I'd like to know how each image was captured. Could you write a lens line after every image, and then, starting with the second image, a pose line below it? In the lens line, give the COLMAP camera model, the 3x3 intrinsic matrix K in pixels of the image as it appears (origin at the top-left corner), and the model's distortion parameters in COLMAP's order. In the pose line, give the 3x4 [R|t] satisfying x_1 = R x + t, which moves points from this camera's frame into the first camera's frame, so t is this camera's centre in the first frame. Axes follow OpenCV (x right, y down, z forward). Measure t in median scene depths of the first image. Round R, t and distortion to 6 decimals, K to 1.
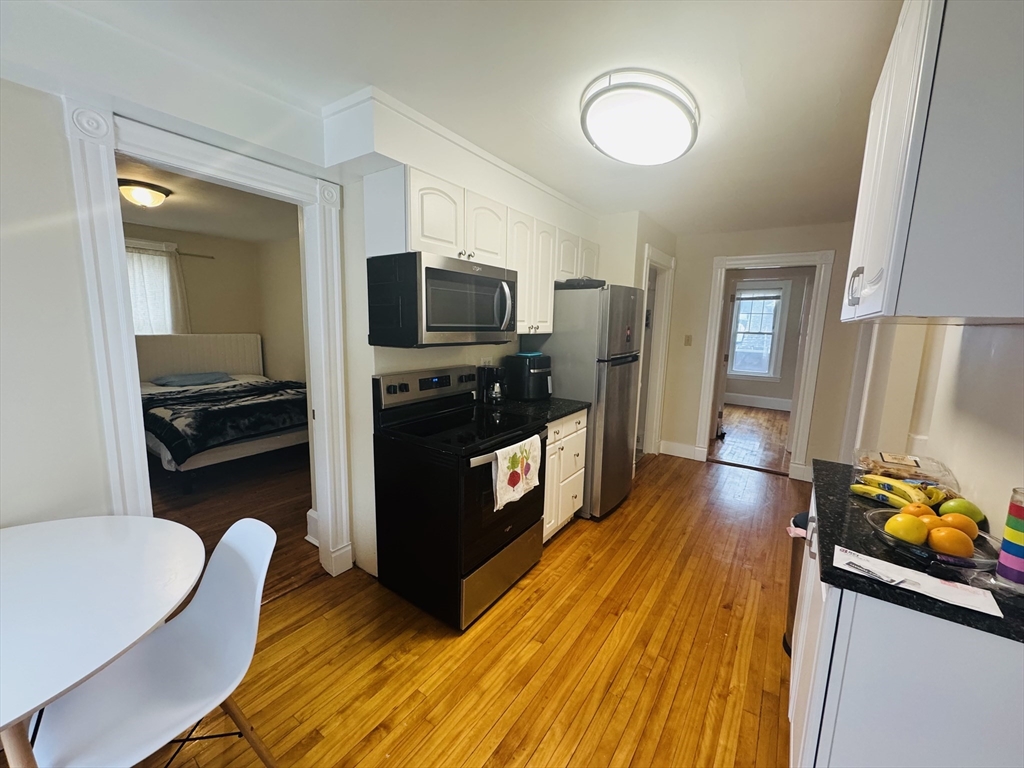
lens RADIAL K [[408.2, 0, 512.0], [0, 408.2, 384.0], [0, 0, 1]] dist [0.000032, 0.000323]
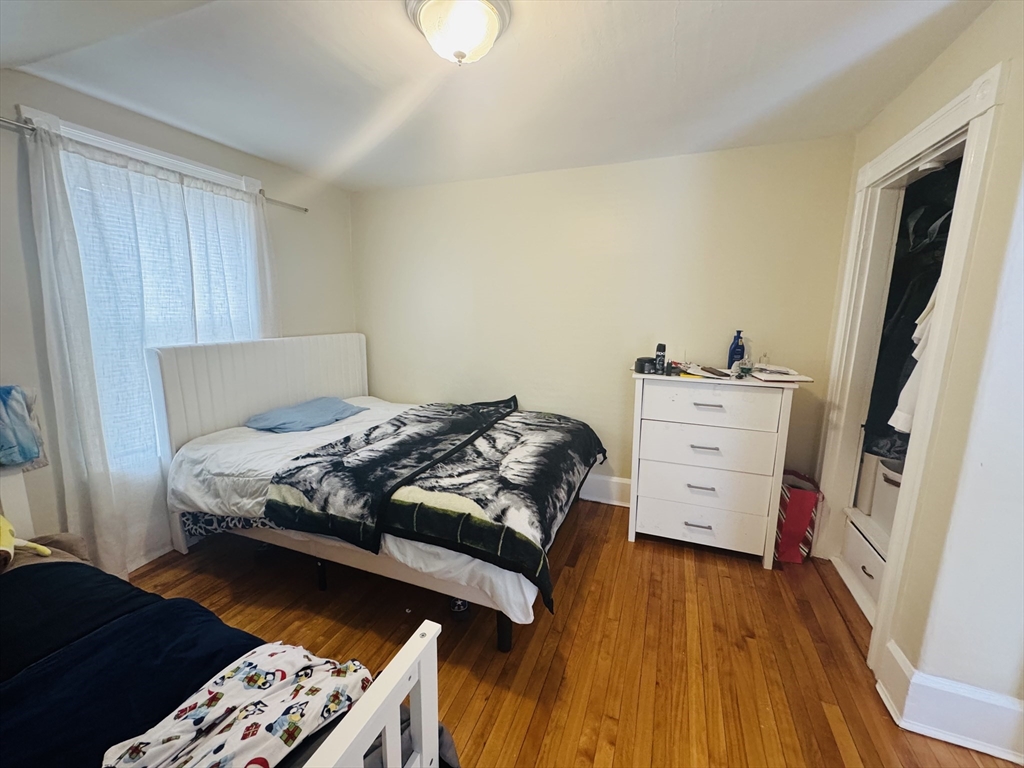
lens RADIAL K [[406.9, 0, 515.1], [0, 406.9, 371.4], [0, 0, 1]] dist [-0.007549, -0.000079]
pose [[0.969480, -0.054645, 0.239002, -0.754744], [0.054009, 0.998498, 0.009211, -0.073488], [-0.239146, 0.003979, 0.970975, 0.431814]]
